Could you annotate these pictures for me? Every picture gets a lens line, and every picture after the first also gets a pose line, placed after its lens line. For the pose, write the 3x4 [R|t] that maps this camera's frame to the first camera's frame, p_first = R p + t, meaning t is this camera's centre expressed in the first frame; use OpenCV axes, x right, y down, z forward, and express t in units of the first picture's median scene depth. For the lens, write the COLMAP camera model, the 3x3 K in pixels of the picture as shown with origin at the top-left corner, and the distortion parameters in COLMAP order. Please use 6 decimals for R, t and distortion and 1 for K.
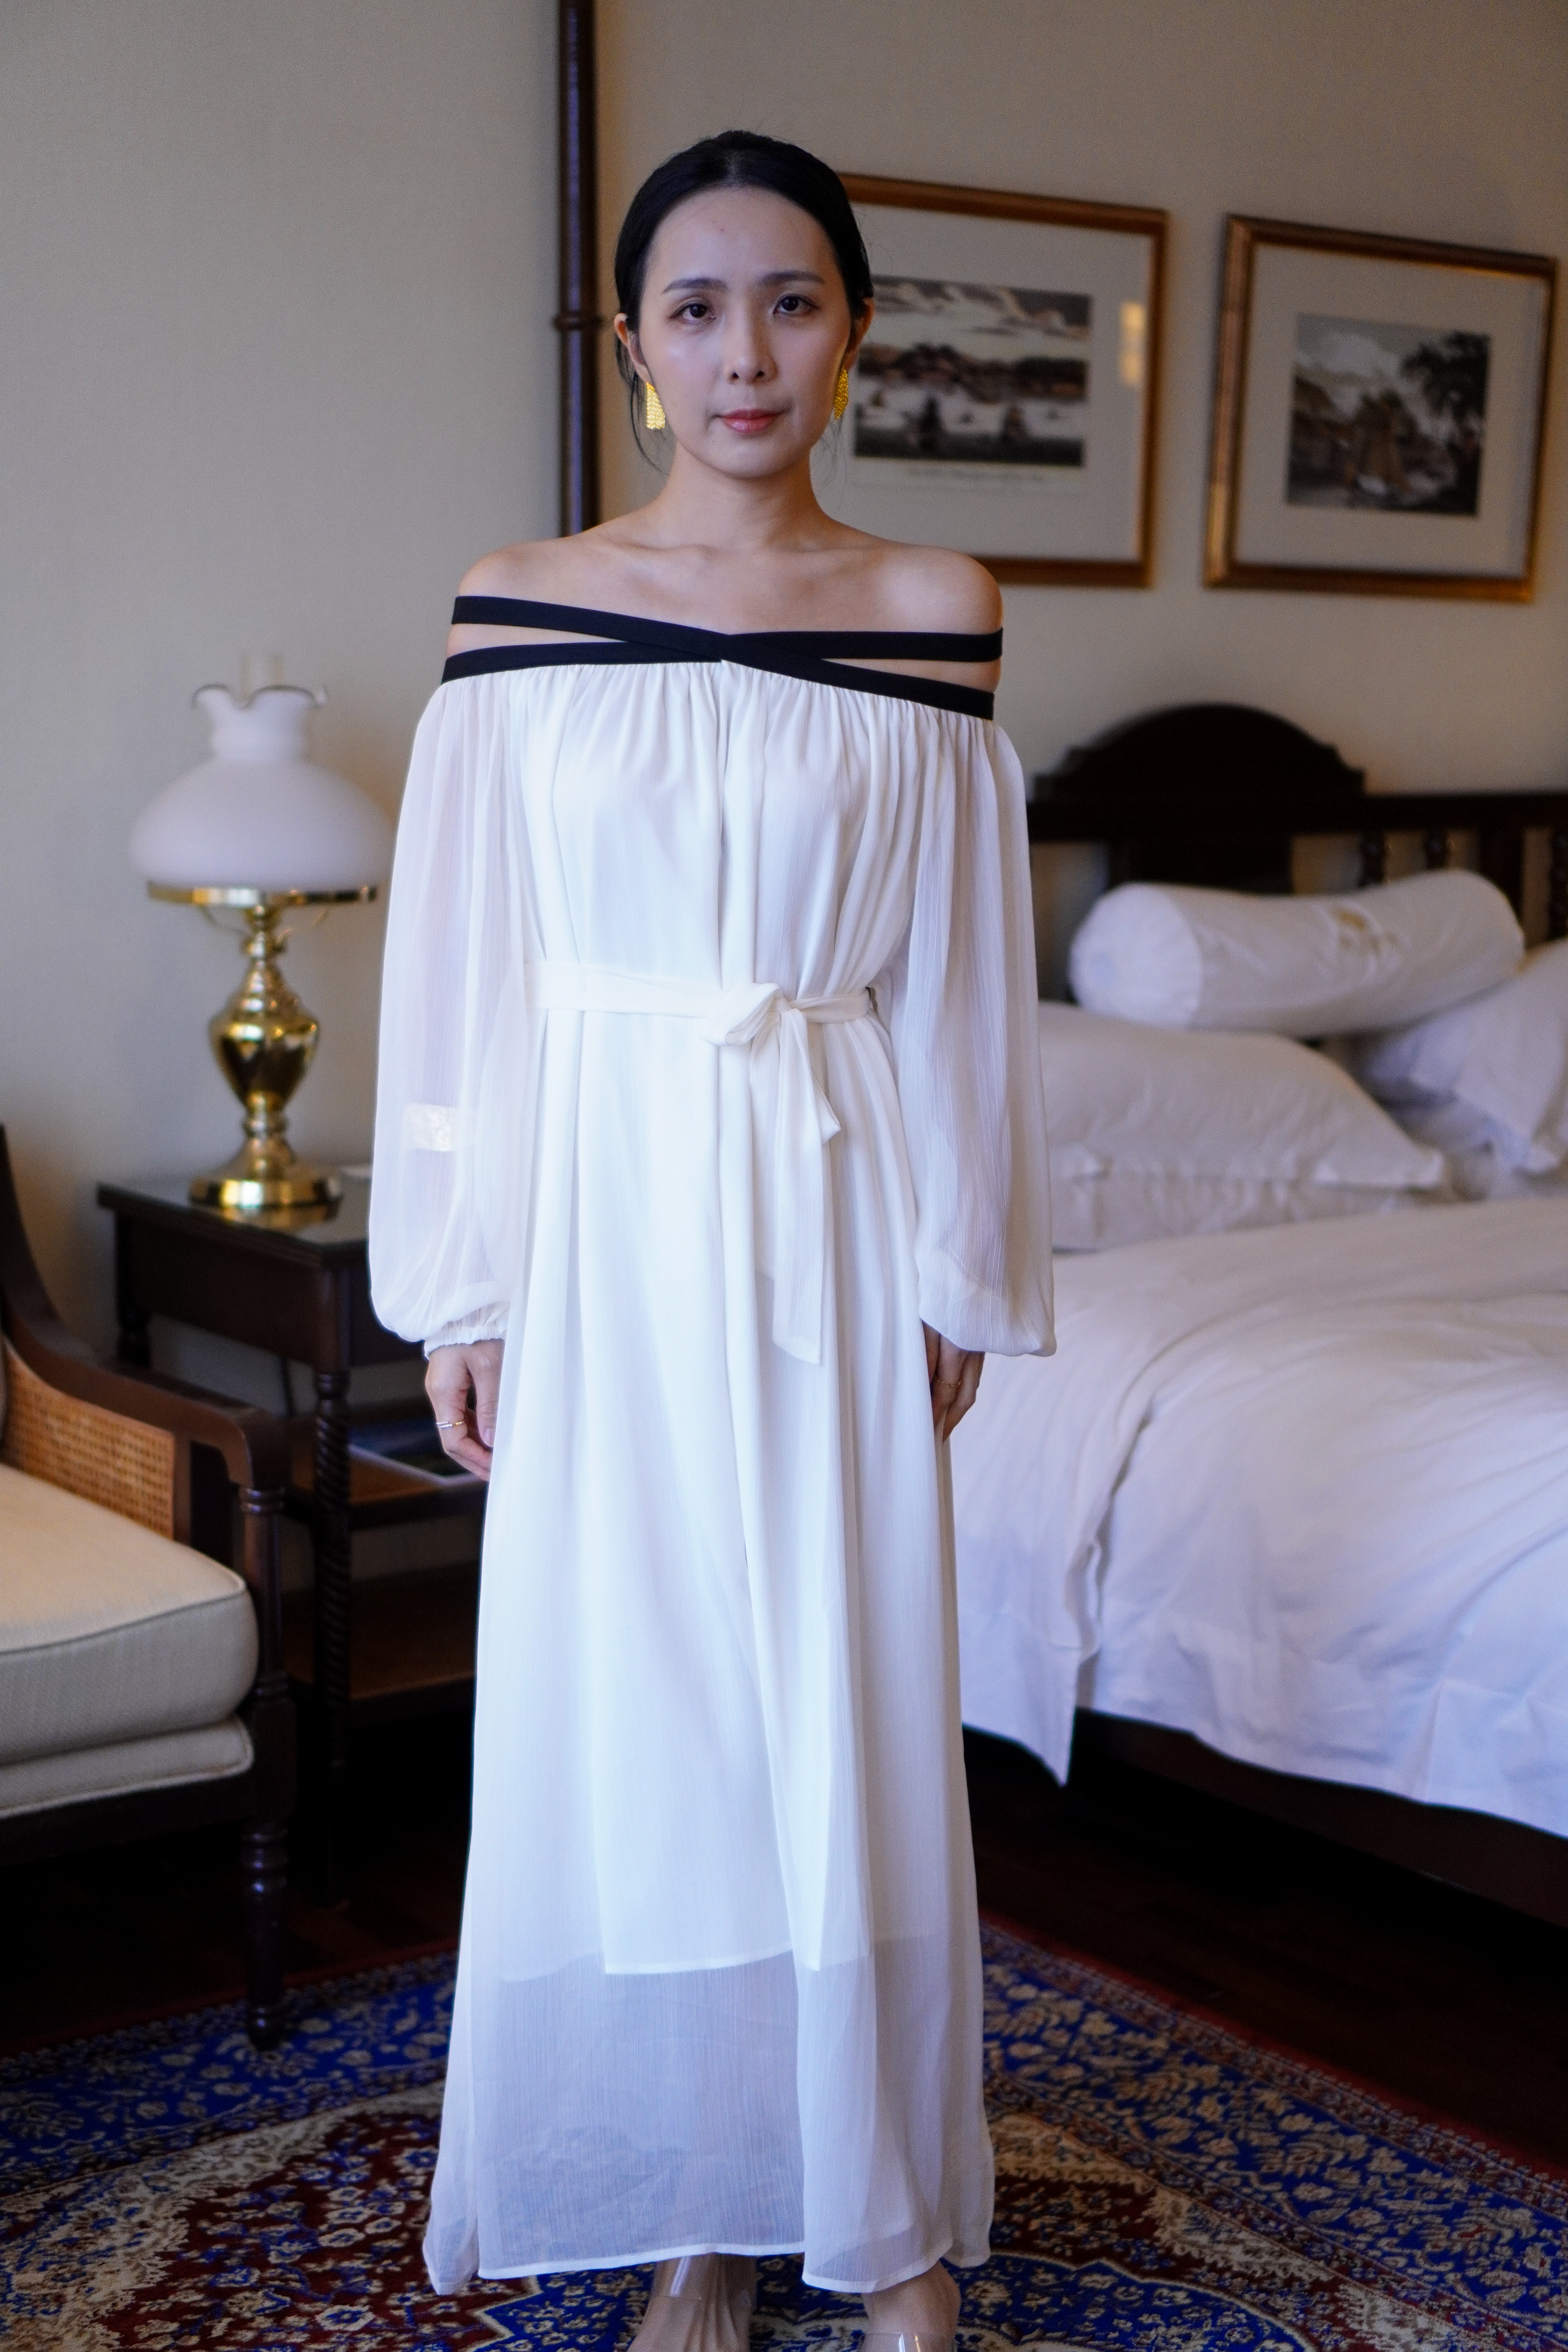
lens RADIAL K [[3653.2, 0, 769.7], [0, 3653.2, 1175.9], [0, 0, 1]] dist [0.085758, -0.373082]
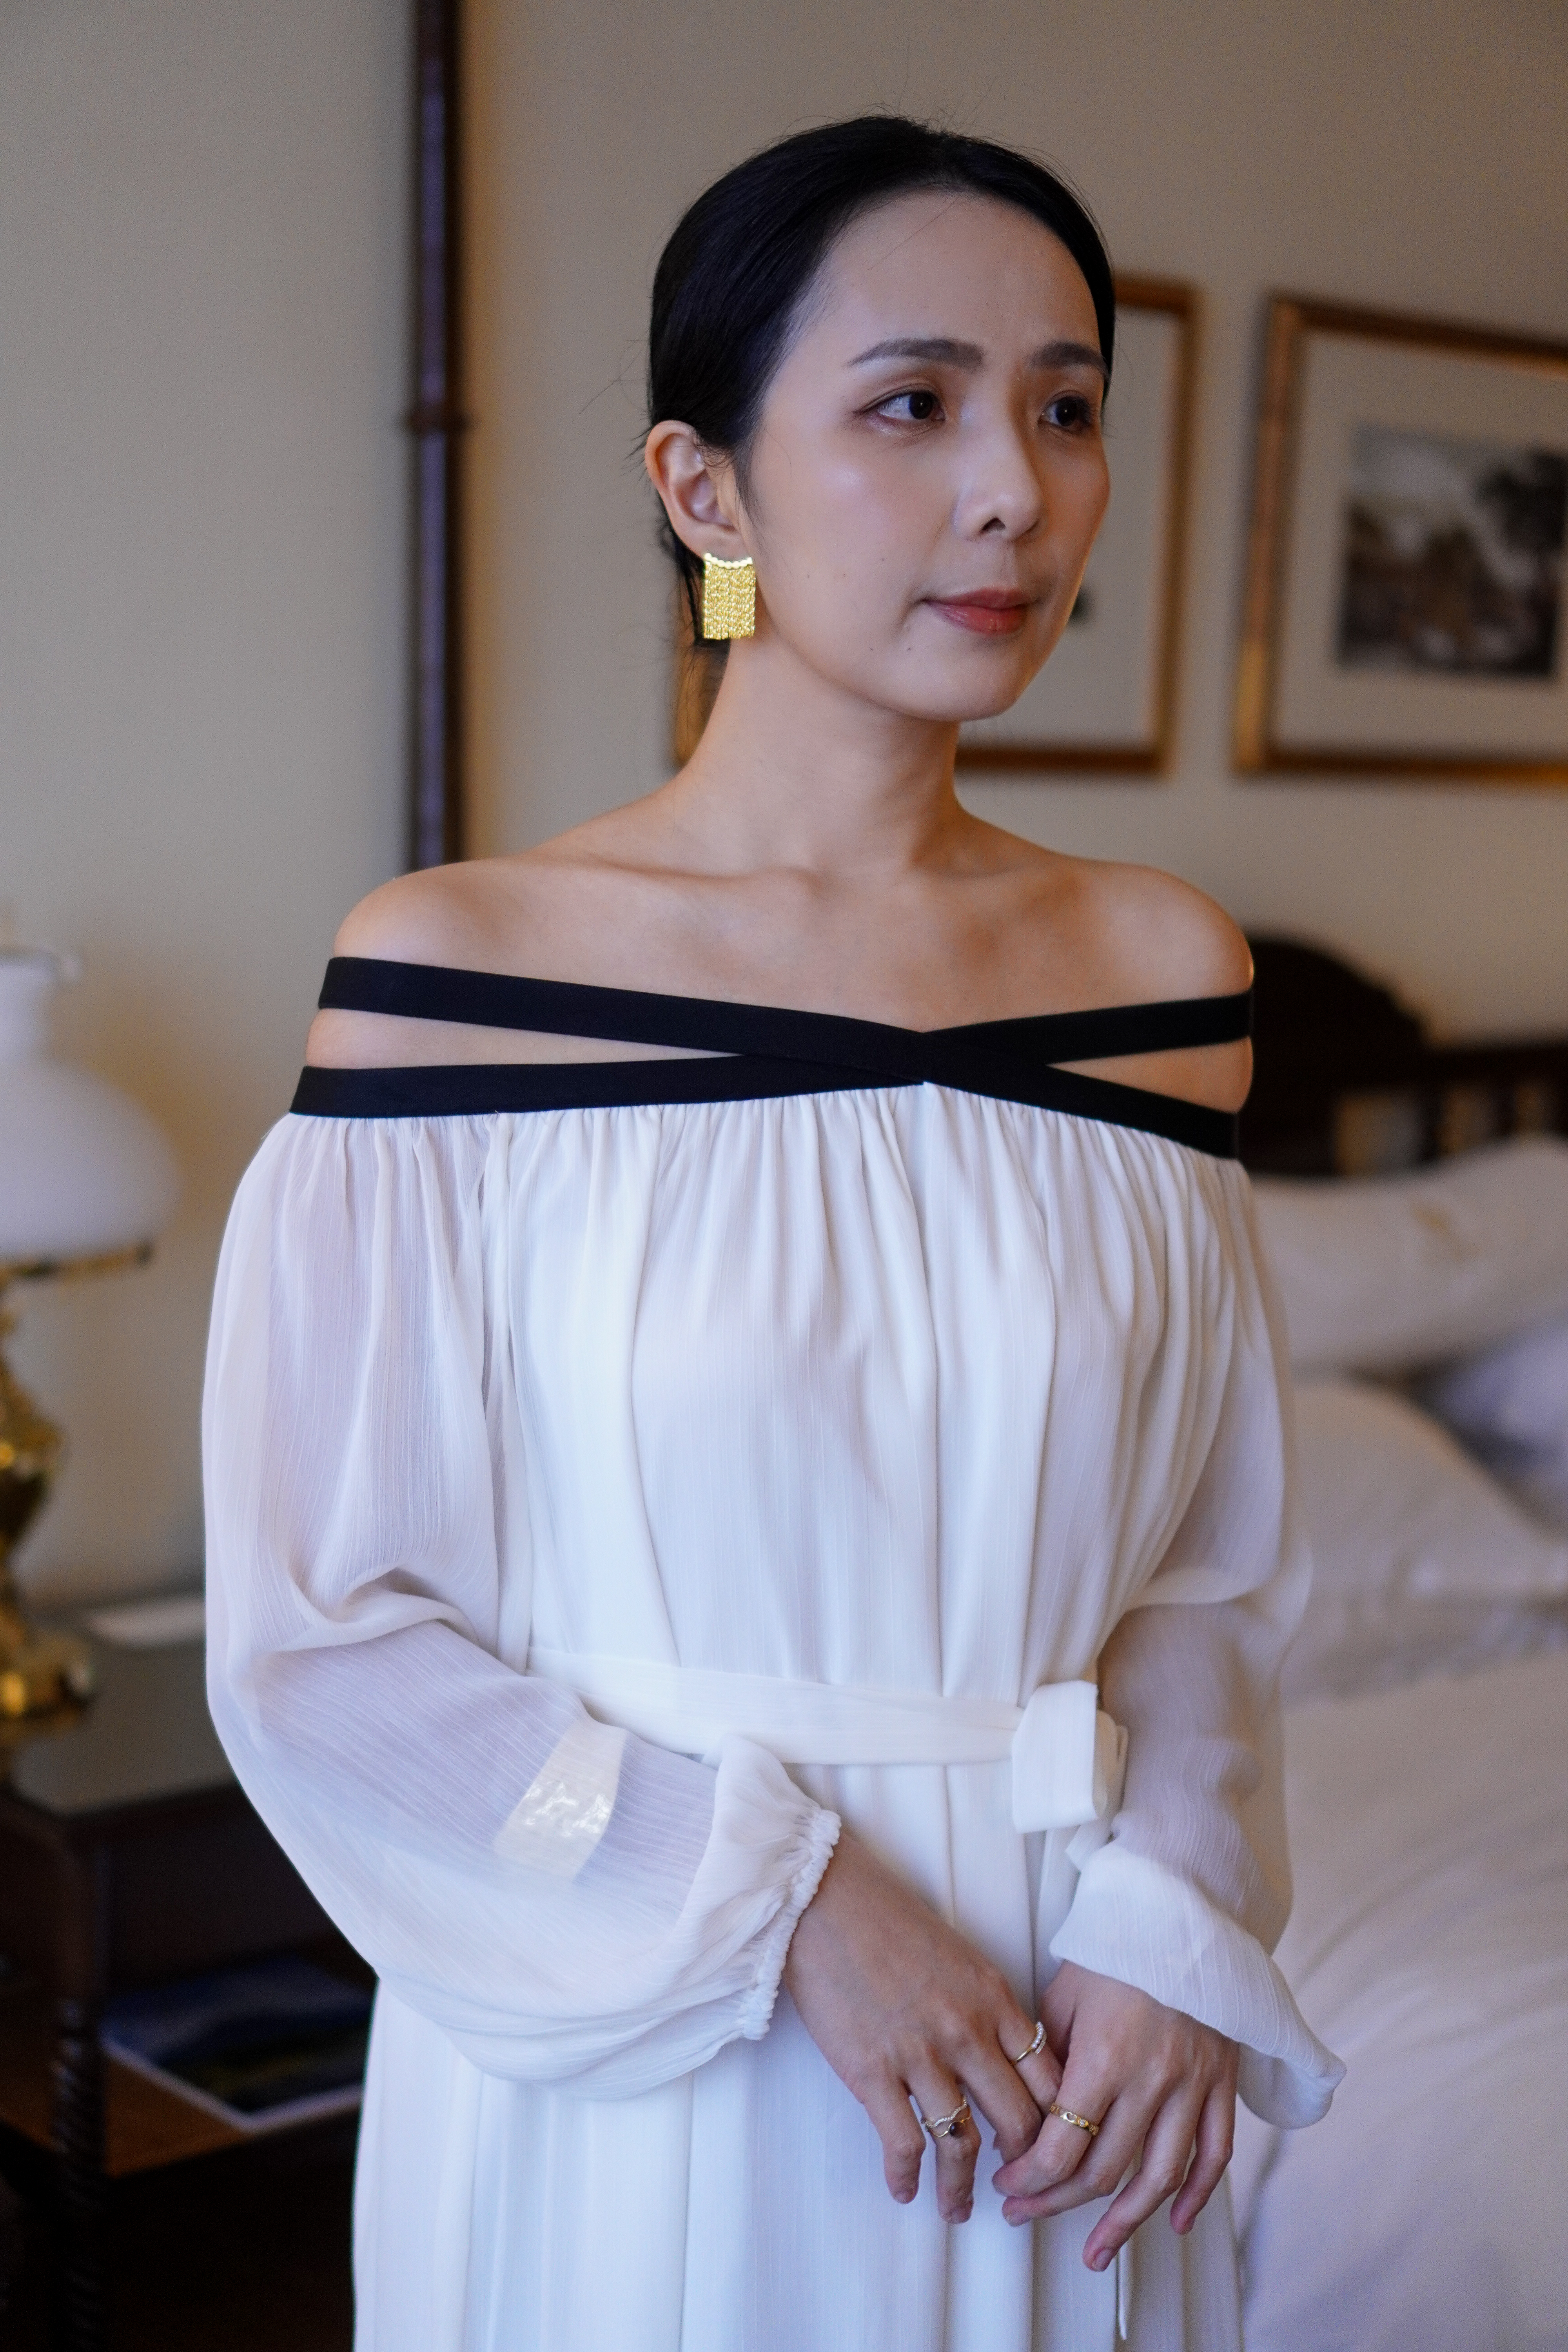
lens RADIAL K [[3584.8, 0, 687.7], [0, 3584.8, 1179.3], [0, 0, 1]] dist [0.077318, -0.484231]
pose [[0.998278, 0.005785, 0.058371, -0.048427], [-0.005060, 0.999908, -0.012568, -0.086315], [-0.058439, 0.012251, 0.998216, 0.335979]]
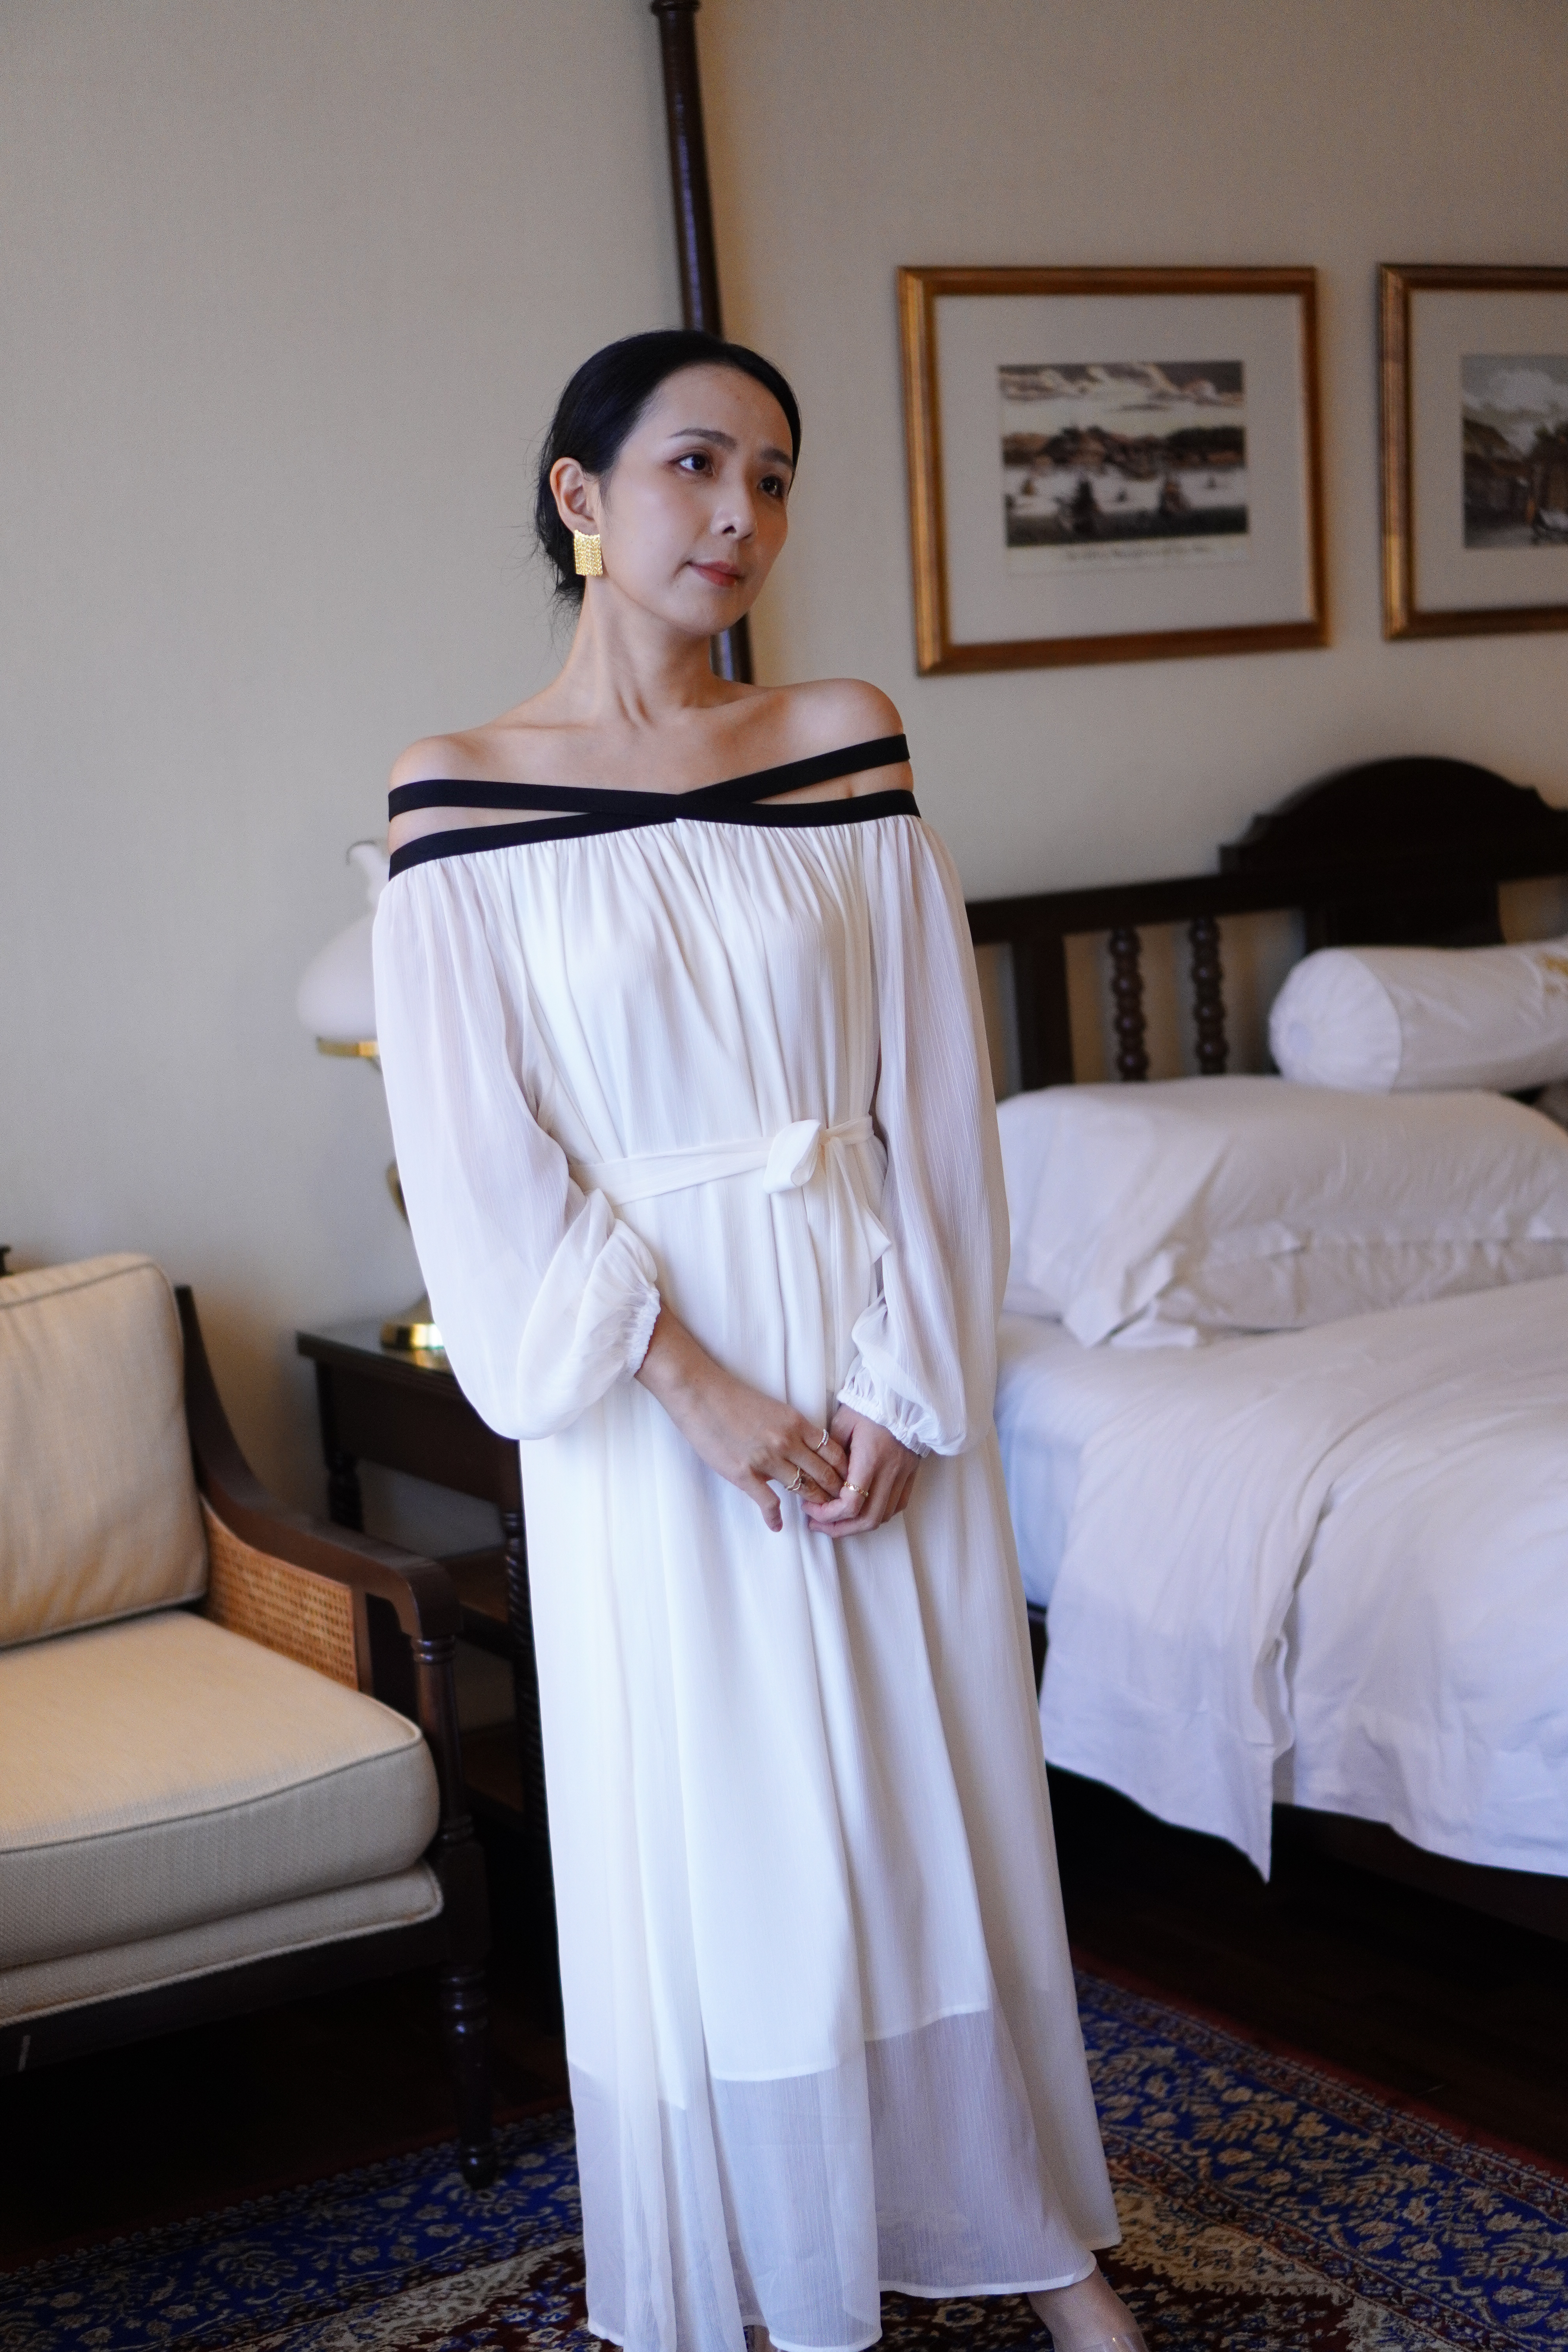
lens RADIAL K [[3661.5, 0, 772.7], [0, 3661.5, 1179.3], [0, 0, 1]] dist [0.097046, -0.463338]
pose [[0.991310, -0.072008, -0.110091, 0.068537], [0.071160, 0.997397, -0.011620, -0.020560], [0.110641, 0.003685, 0.993854, -0.002764]]
